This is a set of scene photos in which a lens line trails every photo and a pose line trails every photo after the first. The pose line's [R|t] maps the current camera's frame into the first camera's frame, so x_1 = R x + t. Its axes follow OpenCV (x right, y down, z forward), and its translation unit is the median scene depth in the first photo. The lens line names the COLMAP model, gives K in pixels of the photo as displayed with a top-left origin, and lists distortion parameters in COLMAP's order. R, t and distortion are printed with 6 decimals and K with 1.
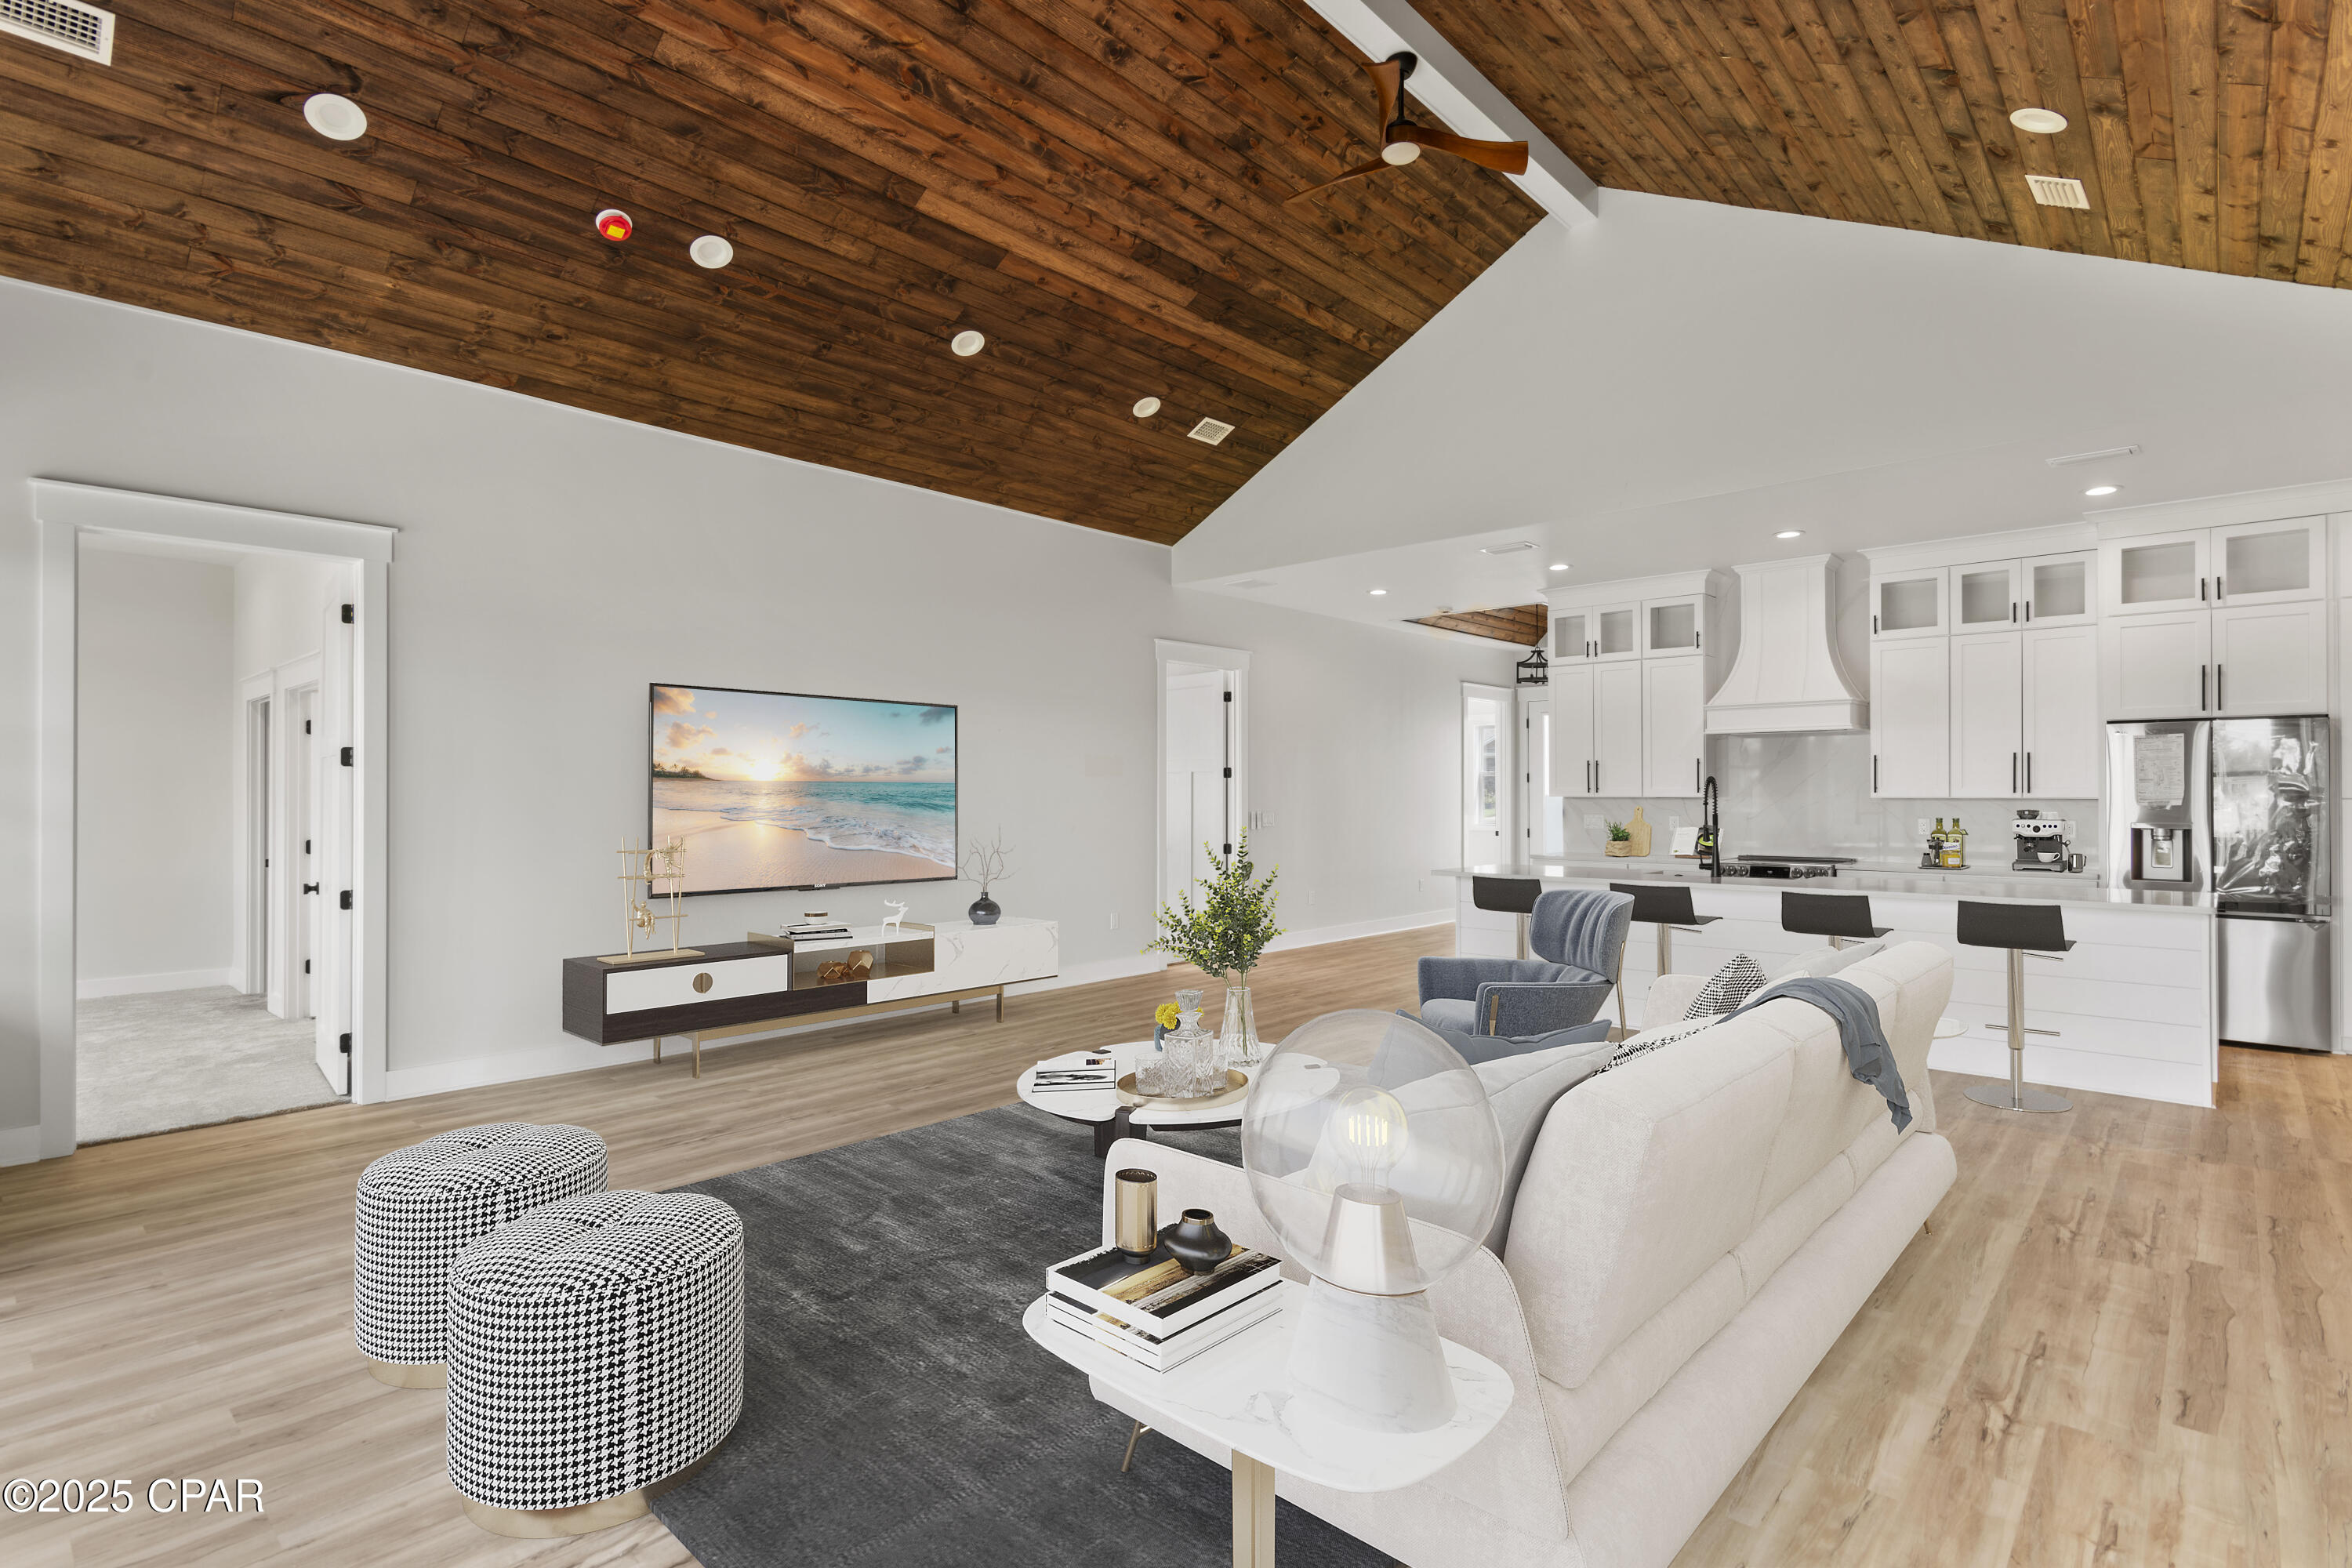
lens RADIAL K [[1132.7, 0, 1173.6], [0, 1132.7, 785.8], [0, 0, 1]] dist [-0.001726, -0.000763]
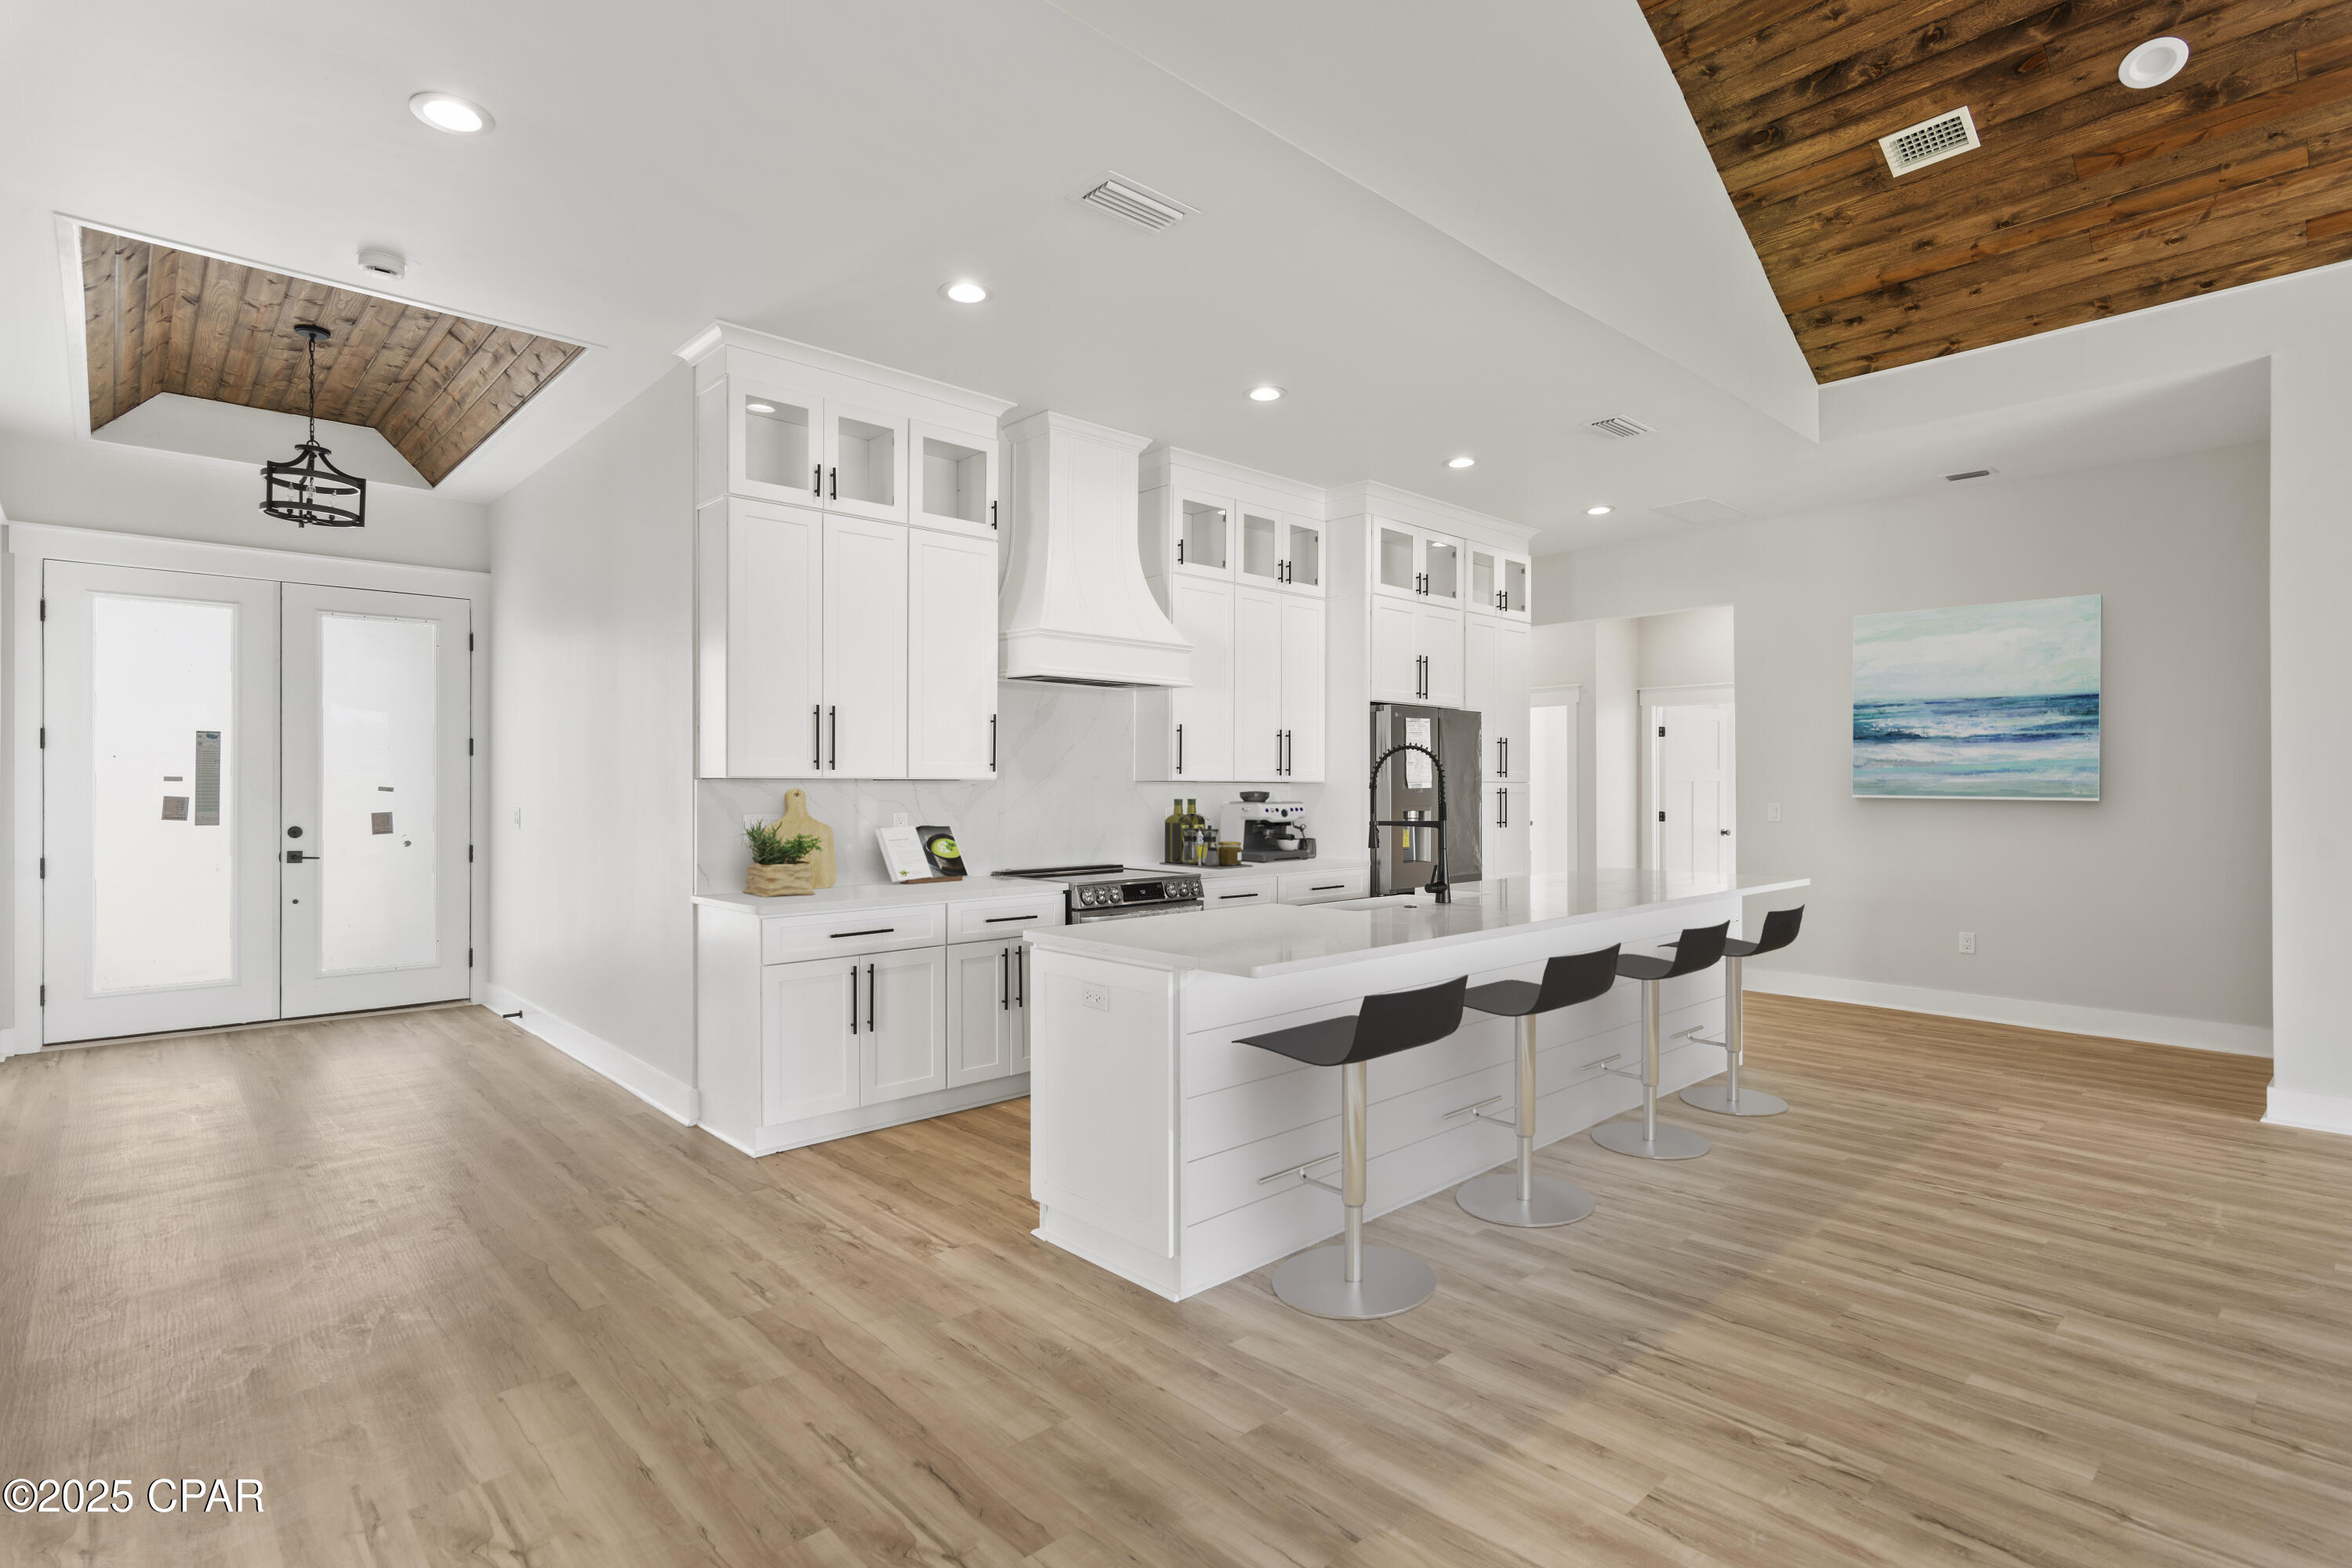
lens RADIAL K [[1144.7, 0, 1163.4], [0, 1144.7, 783.3], [0, 0, 1]] dist [0.001213, -0.000266]
pose [[0.078151, 0.003304, 0.996936, -0.181991], [-0.004435, 0.999986, -0.002967, 0.019085], [-0.996932, -0.004190, 0.078164, 1.195969]]
